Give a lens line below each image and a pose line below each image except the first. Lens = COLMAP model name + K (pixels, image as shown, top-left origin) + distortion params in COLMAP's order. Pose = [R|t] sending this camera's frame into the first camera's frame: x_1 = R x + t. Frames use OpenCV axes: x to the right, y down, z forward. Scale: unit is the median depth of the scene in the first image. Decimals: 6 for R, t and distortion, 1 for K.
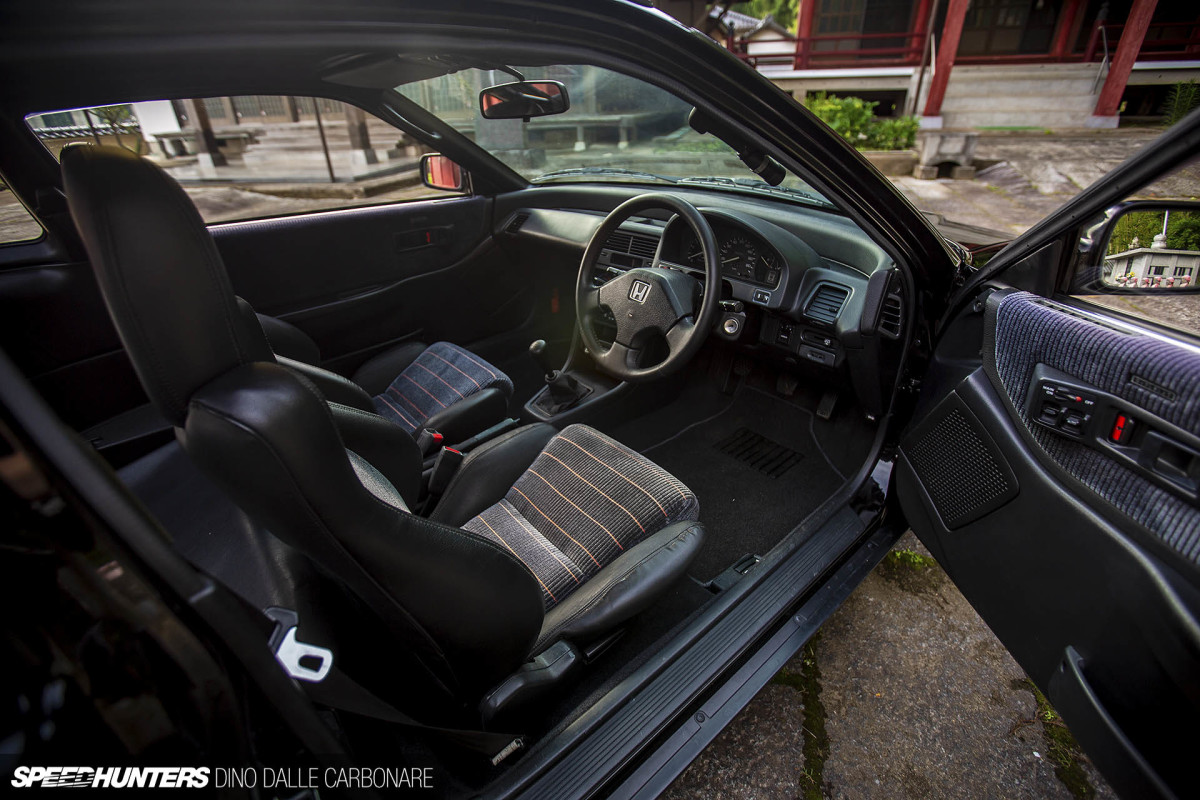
lens RADIAL K [[548.6, 0, 610.0], [0, 548.6, 398.5], [0, 0, 1]] dist [-0.048059, 0.012380]
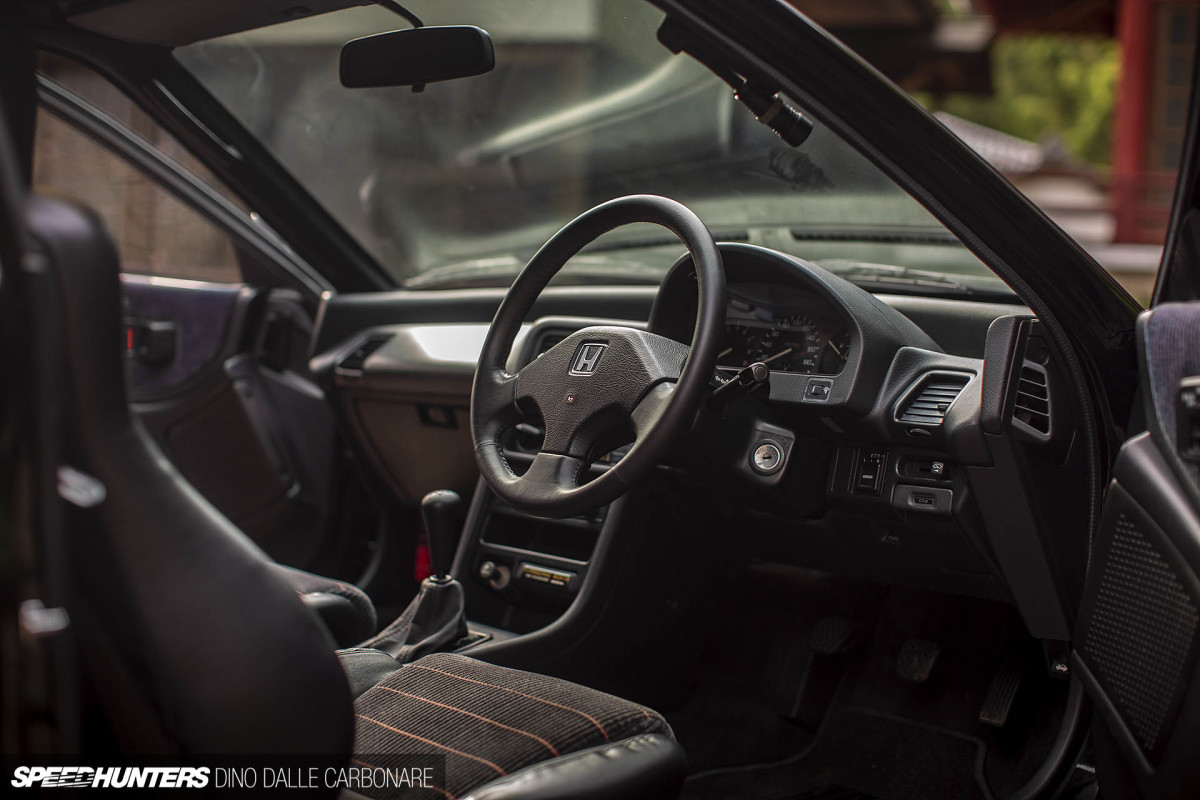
lens RADIAL K [[1725.1, 0, 597.9], [0, 1725.1, 400.3], [0, 0, 1]] dist [-0.096735, 0.000000]
pose [[0.997620, 0.068424, -0.008523, 0.077496], [-0.065410, 0.899990, -0.430976, 0.575801], [-0.021818, 0.430508, 0.902323, -0.528435]]
